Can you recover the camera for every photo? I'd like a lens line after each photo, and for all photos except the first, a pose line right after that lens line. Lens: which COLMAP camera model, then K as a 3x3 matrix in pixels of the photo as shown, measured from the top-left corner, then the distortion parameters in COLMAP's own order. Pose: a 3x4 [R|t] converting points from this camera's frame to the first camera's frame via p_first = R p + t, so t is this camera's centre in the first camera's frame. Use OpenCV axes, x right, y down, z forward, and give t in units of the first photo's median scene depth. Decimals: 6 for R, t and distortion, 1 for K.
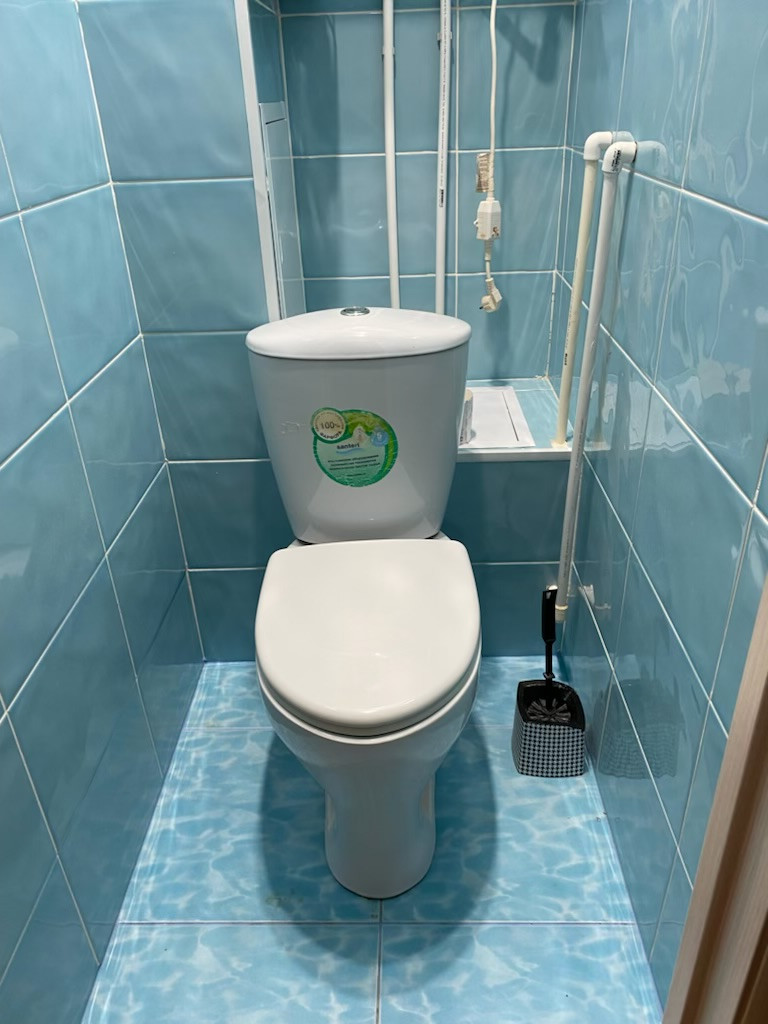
lens RADIAL K [[778.4, 0, 384.4], [0, 778.4, 520.3], [0, 0, 1]] dist [0.023210, -0.019281]
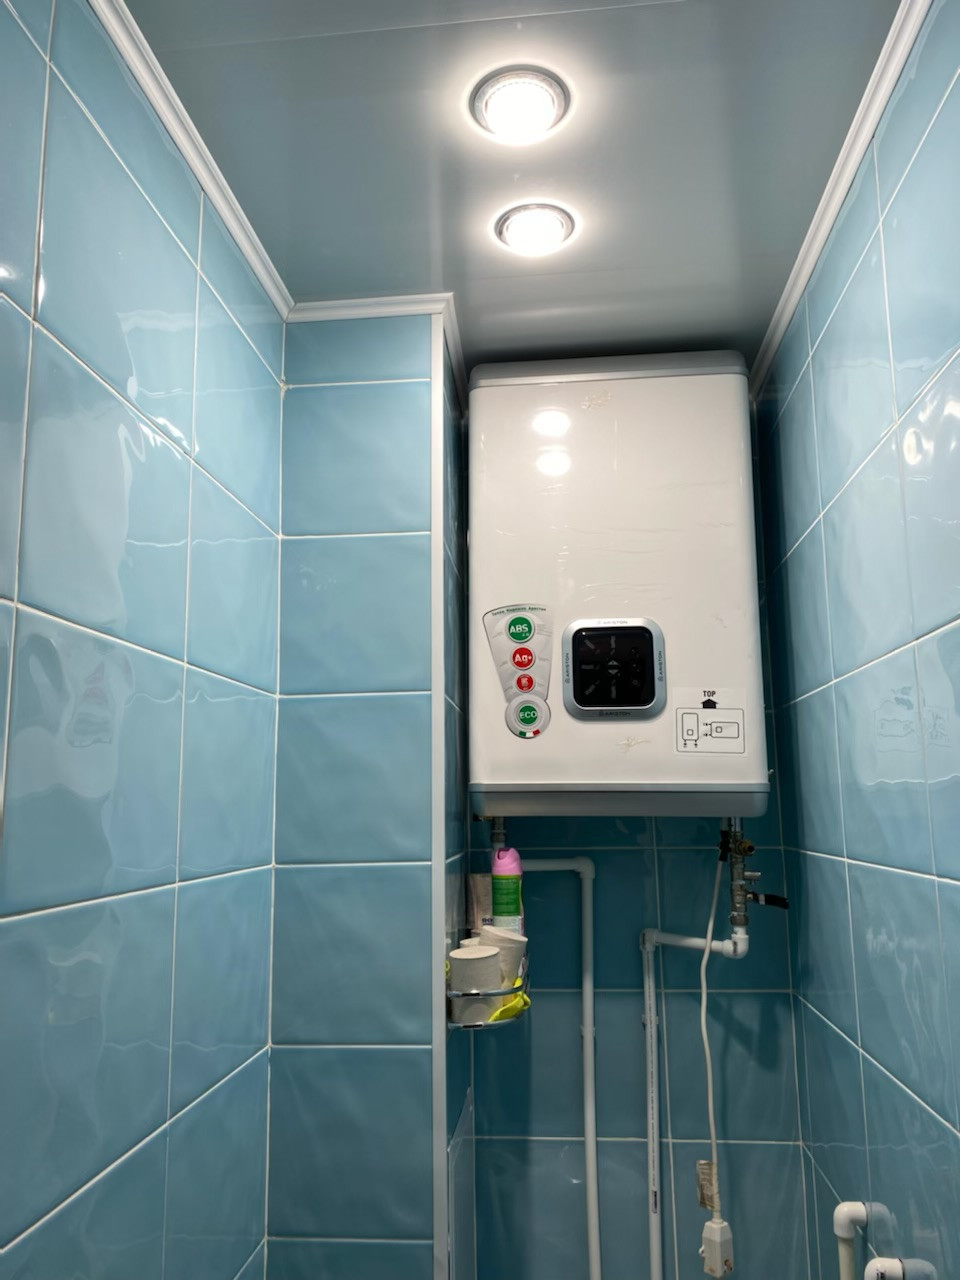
lens RADIAL K [[973.0, 0, 482.2], [0, 973.0, 642.3], [0, 0, 1]] dist [0.023210, -0.019281]
pose [[0.996692, 0.007848, -0.080893, -0.029088], [-0.056561, 0.781719, -0.621061, -0.236110], [0.058362, 0.623582, 0.779577, -0.171908]]
